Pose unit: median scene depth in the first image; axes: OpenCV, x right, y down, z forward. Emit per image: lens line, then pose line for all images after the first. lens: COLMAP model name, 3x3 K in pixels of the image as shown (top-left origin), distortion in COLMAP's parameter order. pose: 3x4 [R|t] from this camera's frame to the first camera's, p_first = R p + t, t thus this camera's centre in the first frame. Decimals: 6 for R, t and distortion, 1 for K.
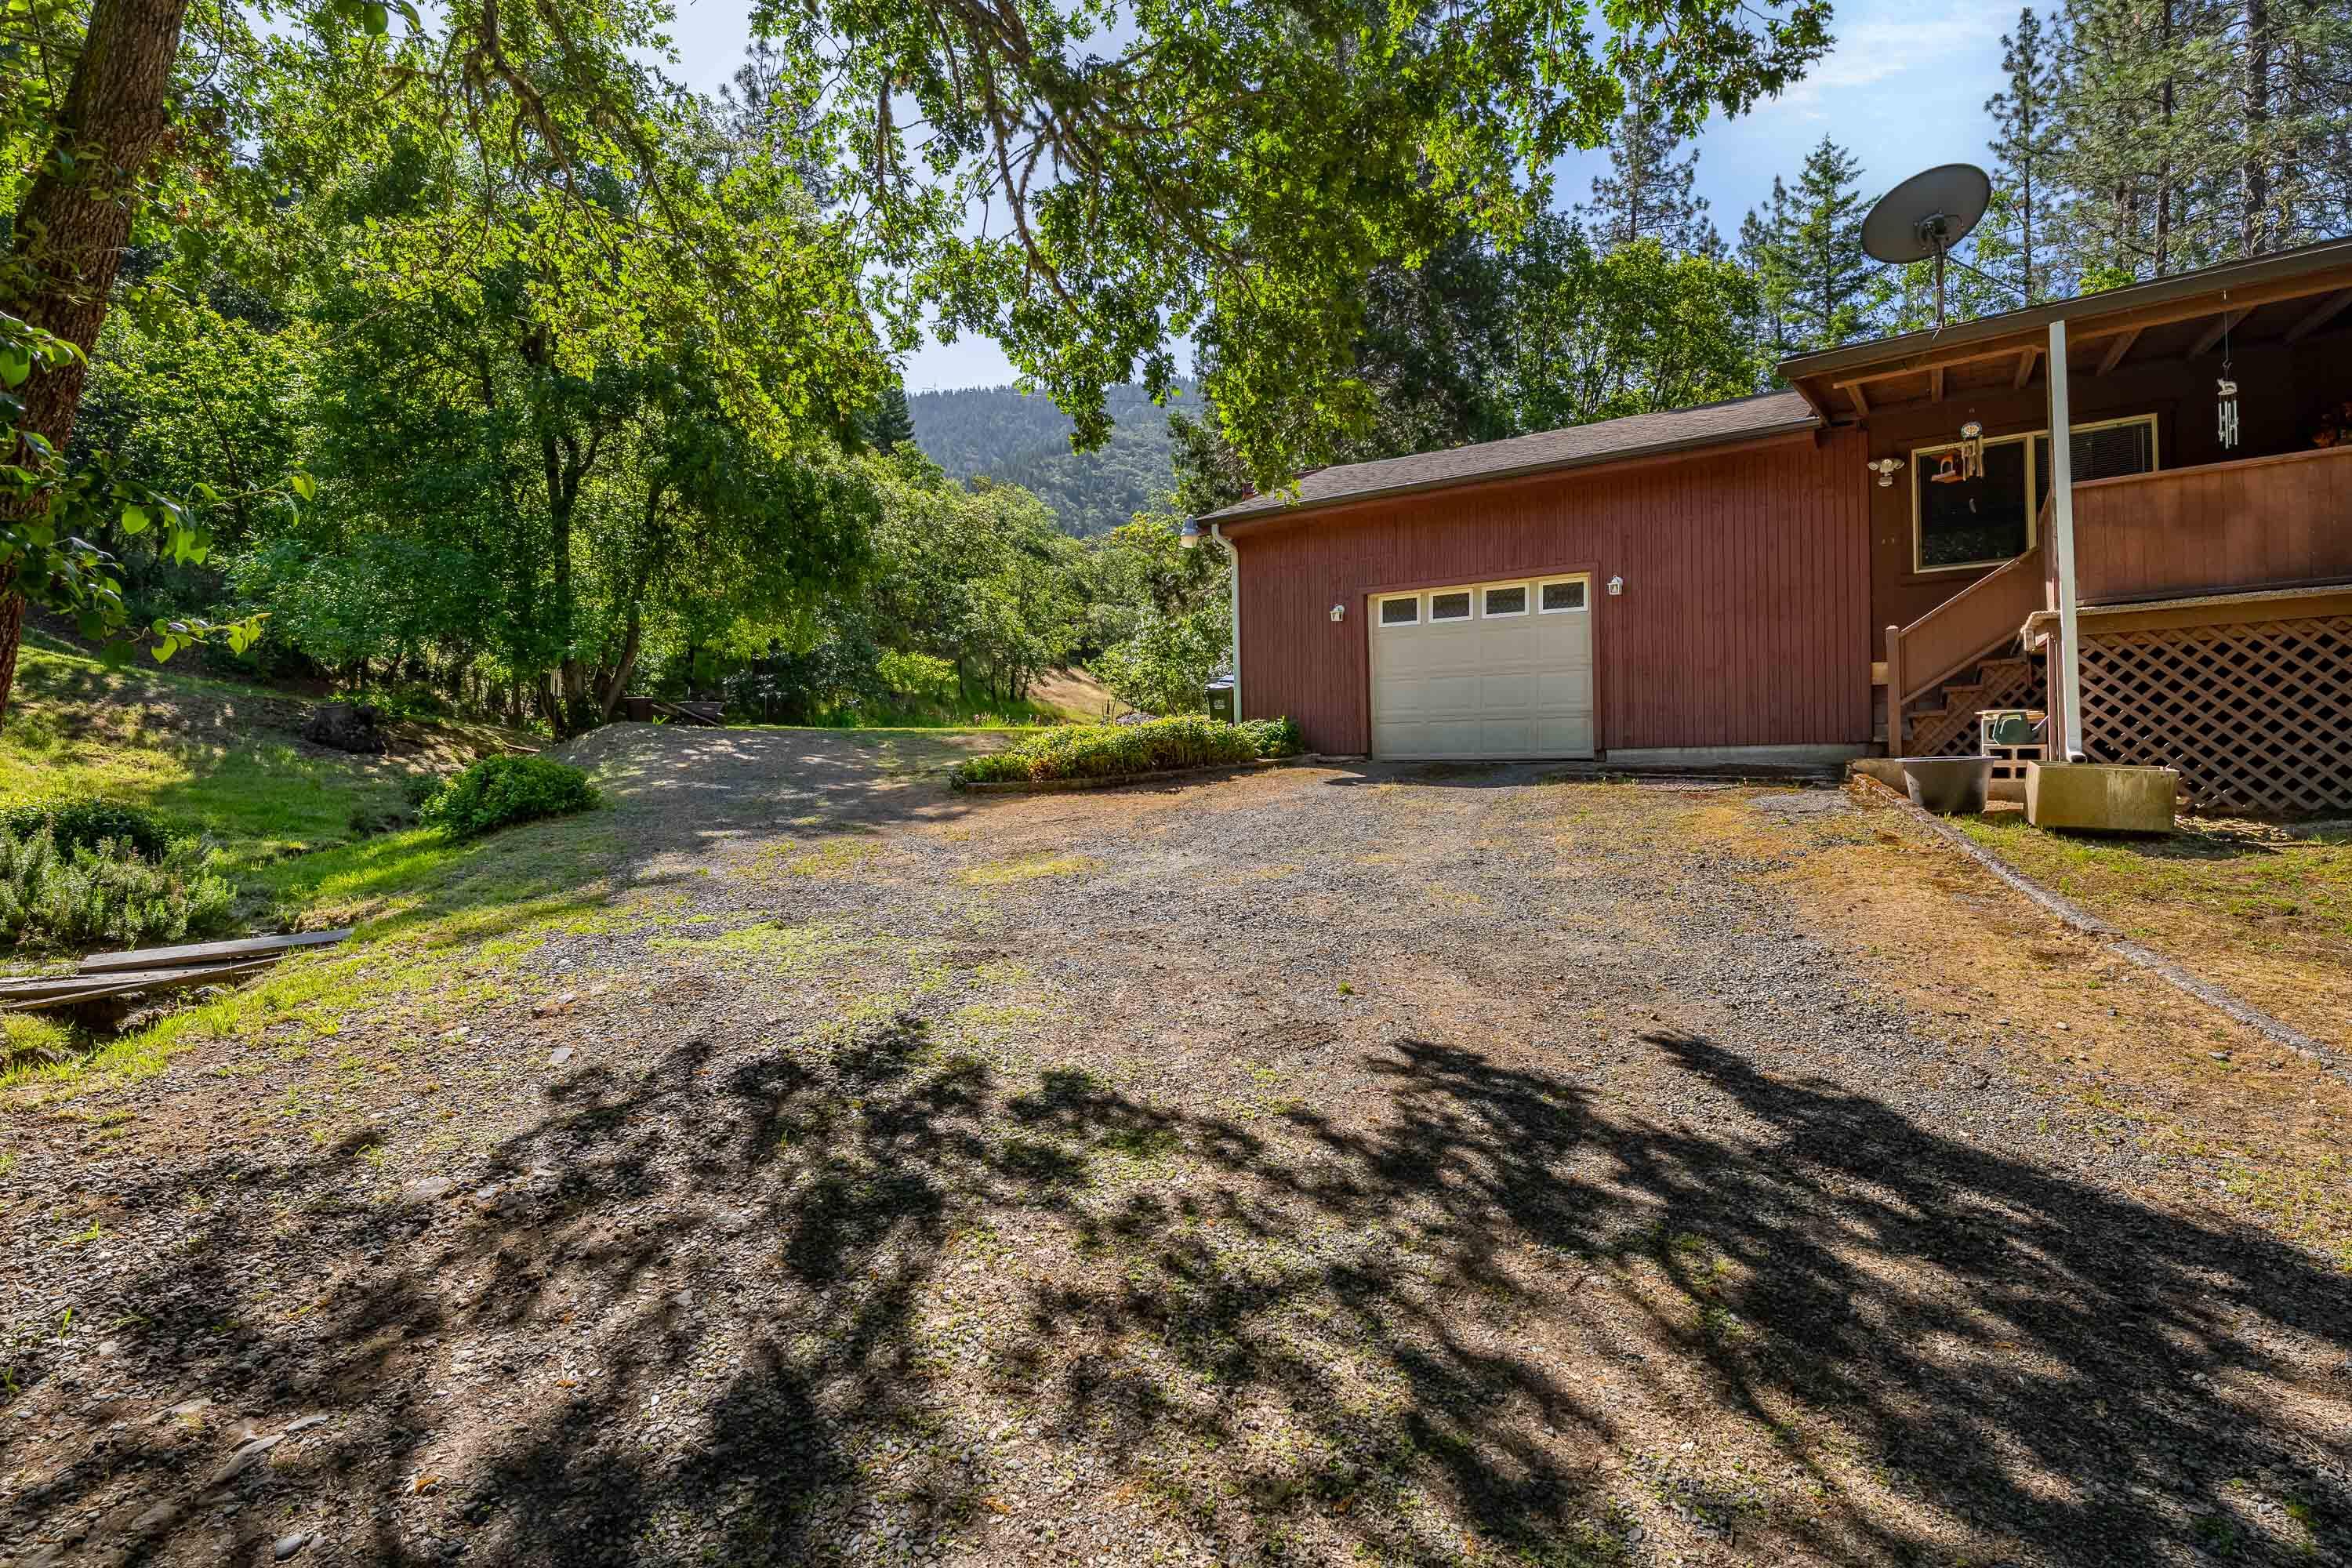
lens RADIAL K [[1130.6, 0, 1176.0], [0, 1130.6, 784.0], [0, 0, 1]] dist [-0.007302, 0.001136]
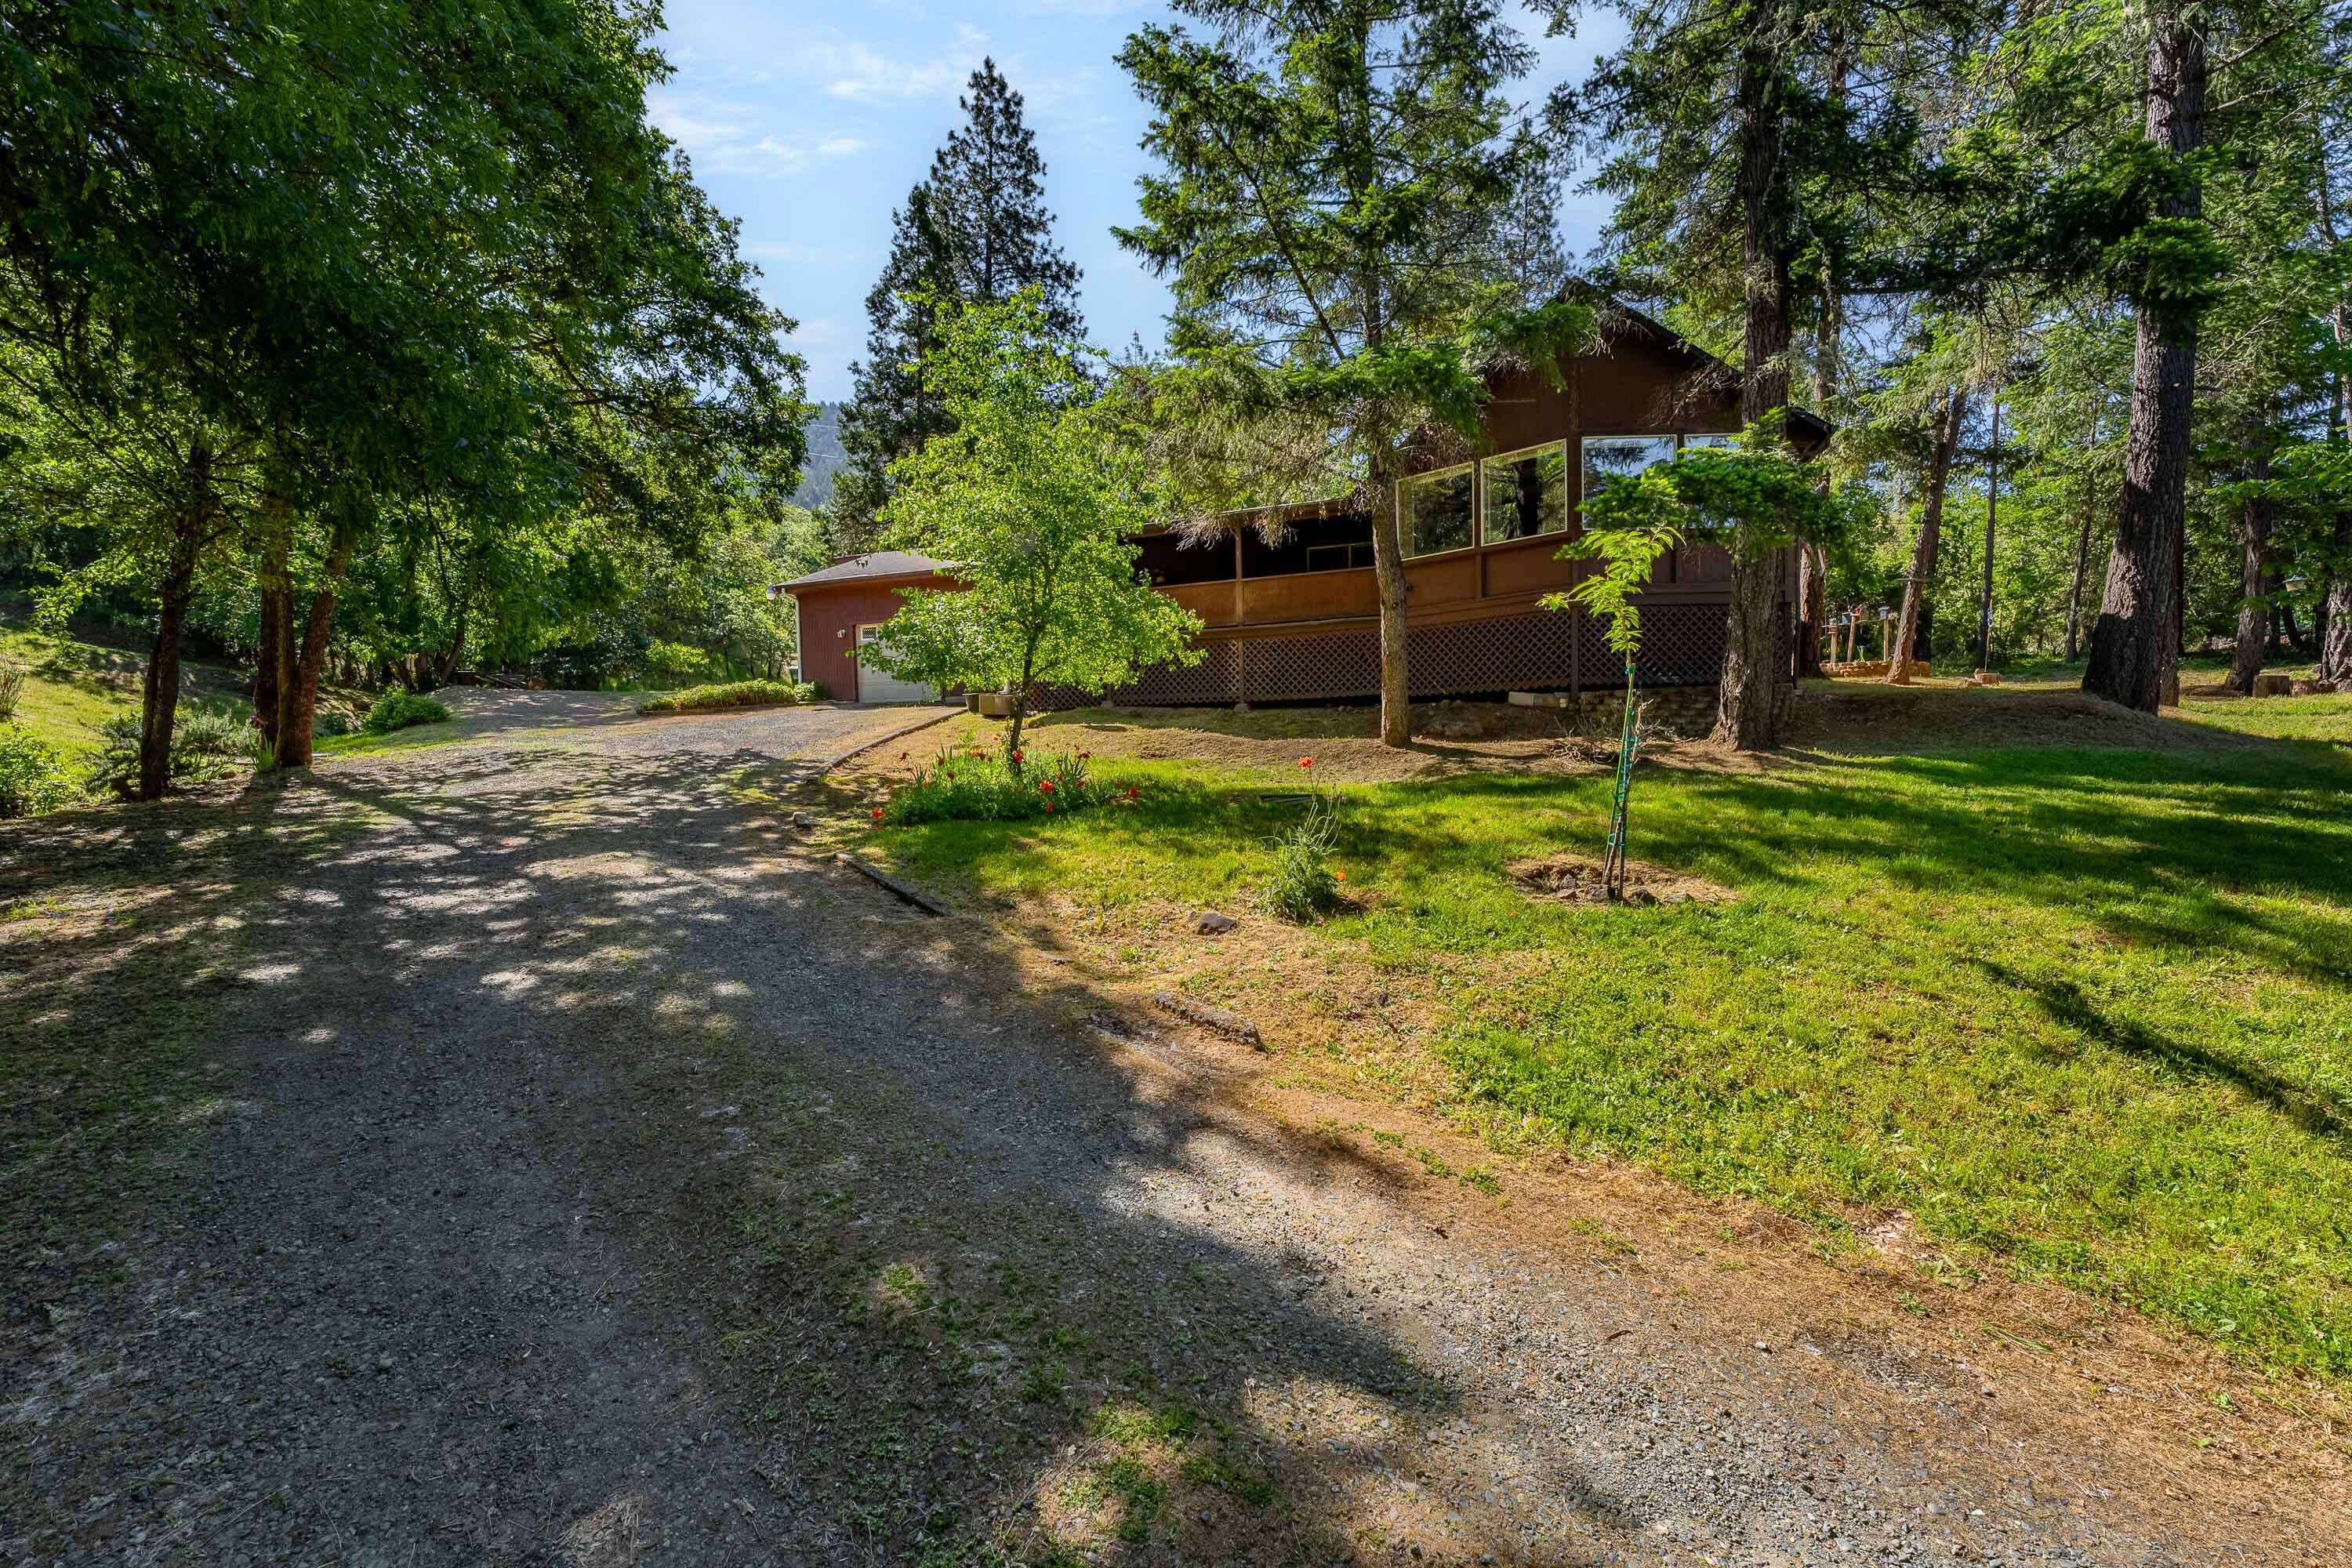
lens RADIAL K [[935.3, 0, 1176.0], [0, 935.3, 784.0], [0, 0, 1]] dist [0.000627, -0.000144]
pose [[0.978755, -0.016931, 0.204334, 0.315847], [0.009697, 0.999292, 0.036352, 0.058376], [-0.204805, -0.033598, 0.978226, -0.682095]]
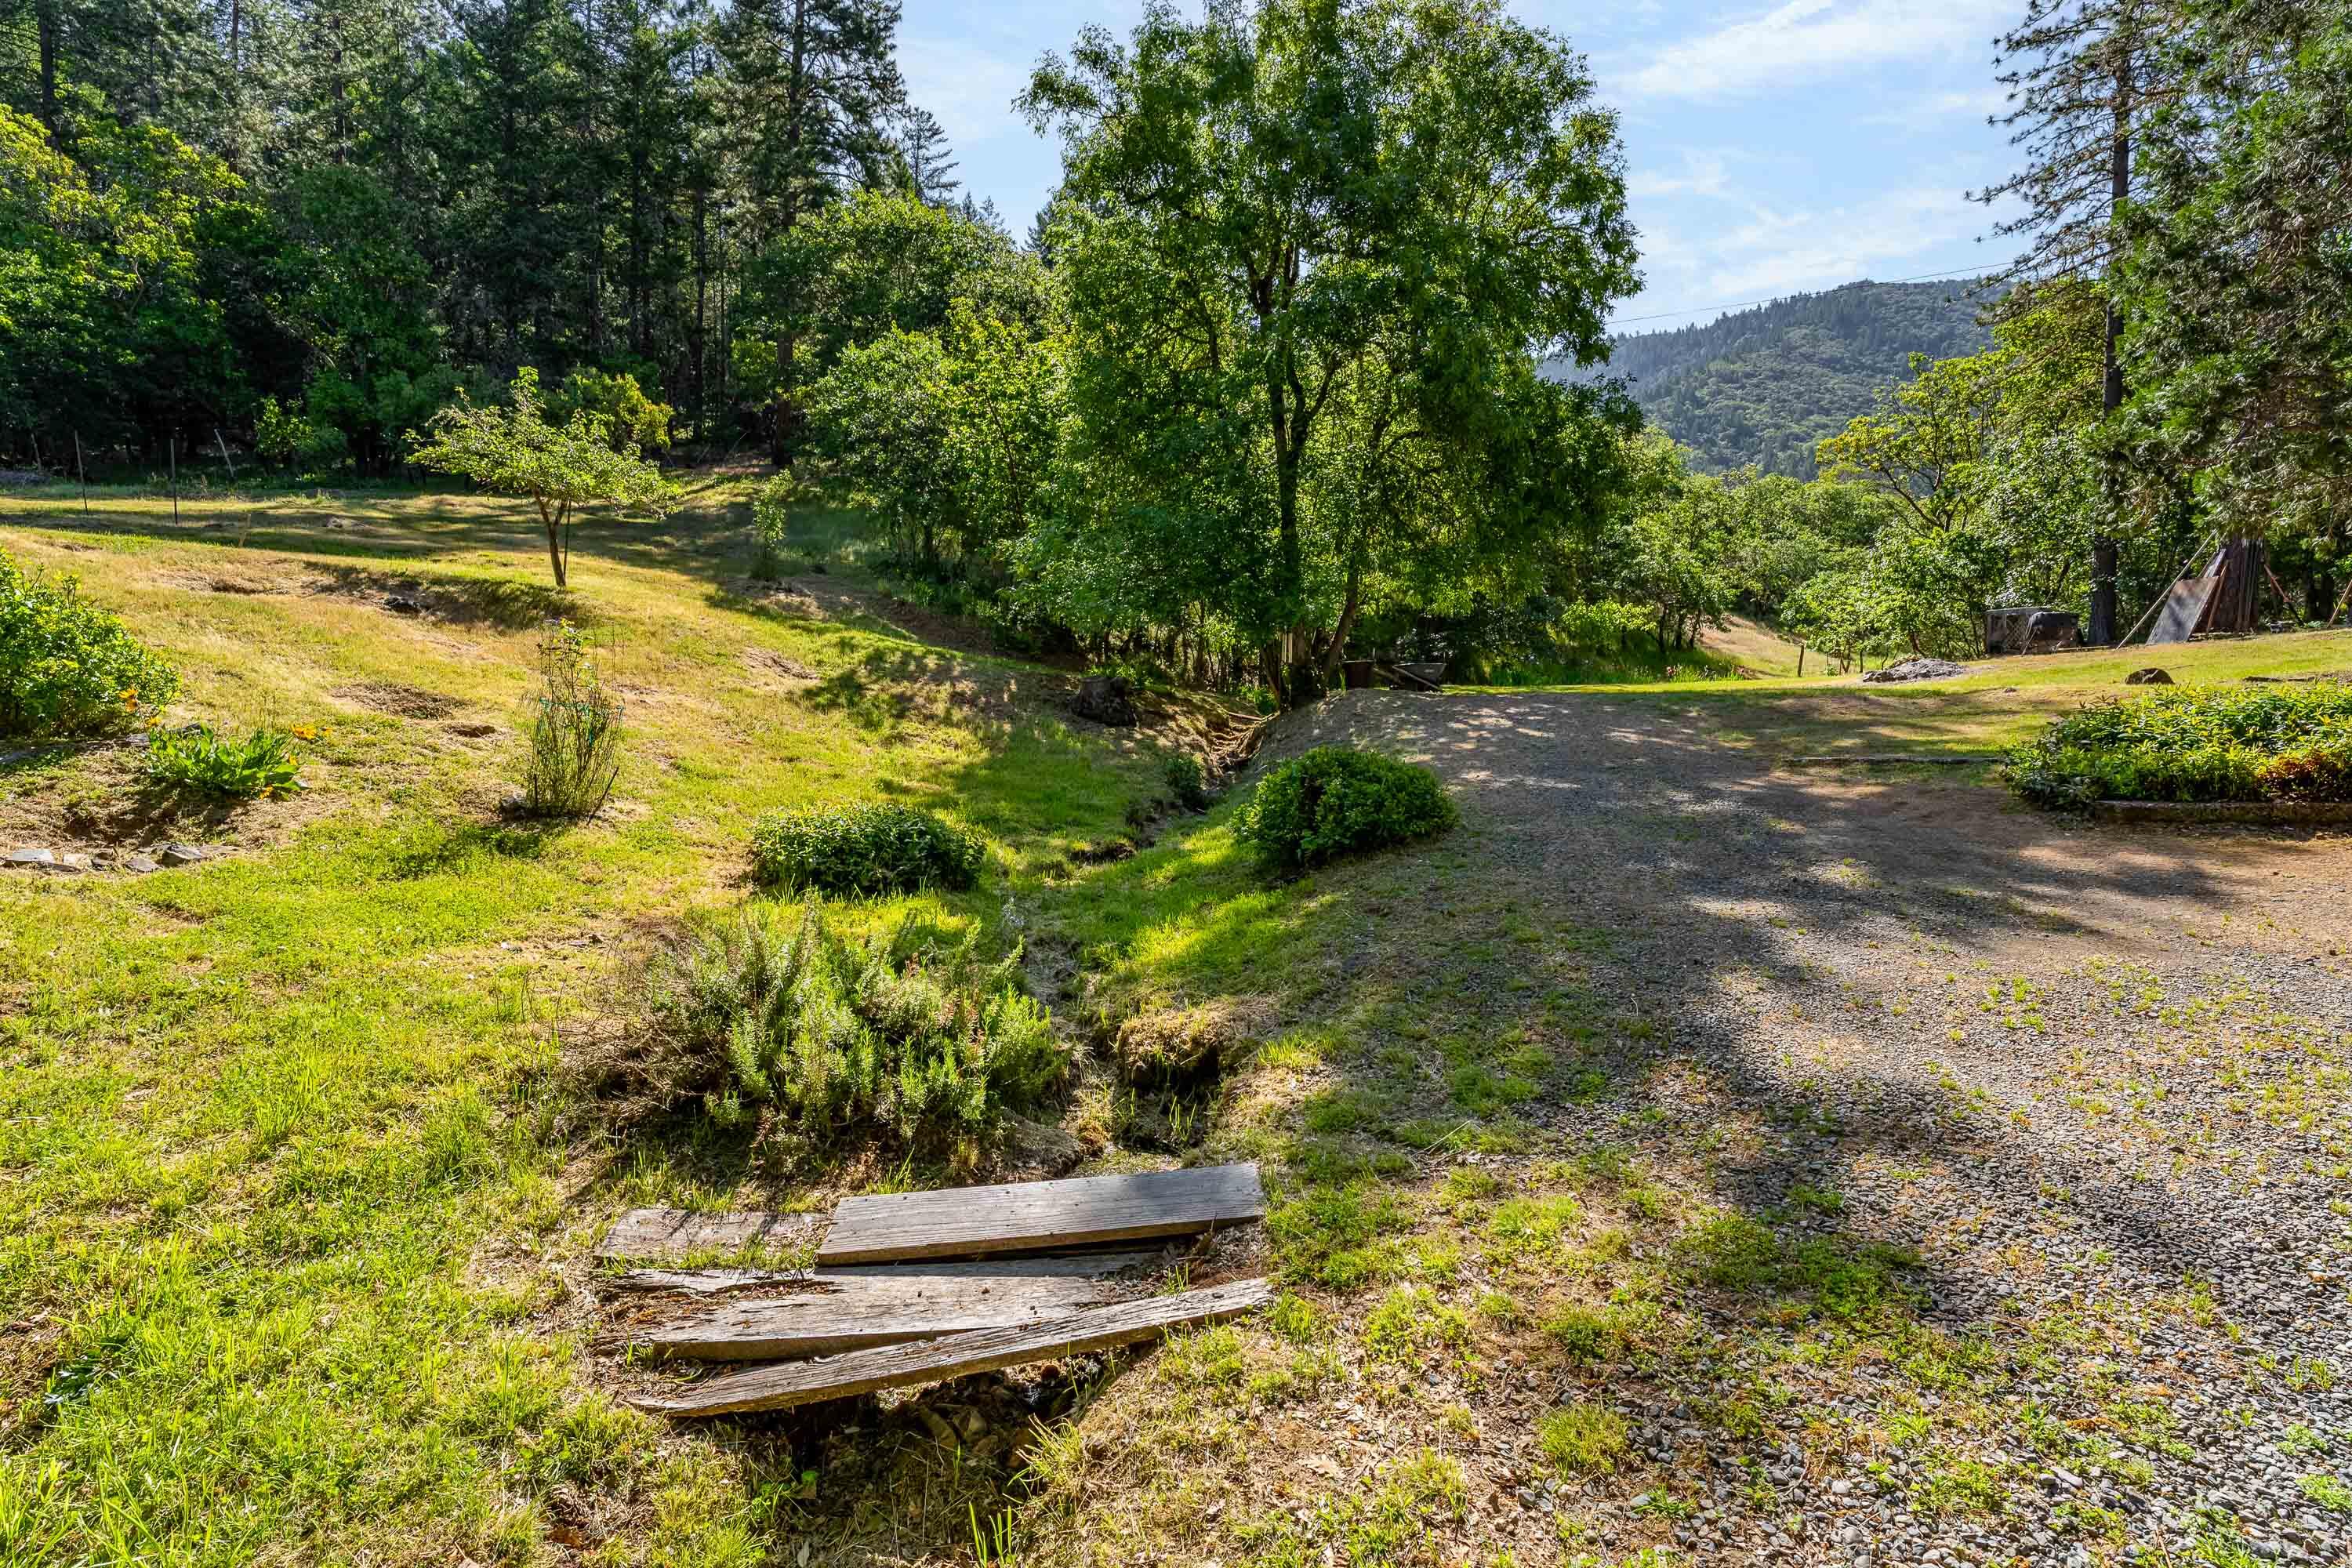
lens RADIAL K [[1015.9, 0, 1176.0], [0, 1015.9, 784.0], [0, 0, 1]] dist [0.000694, -0.000073]
pose [[0.860930, 0.028069, -0.507949, -0.224960], [-0.001916, 0.998649, 0.051937, -0.023587], [0.508720, -0.043741, 0.859820, 0.255717]]
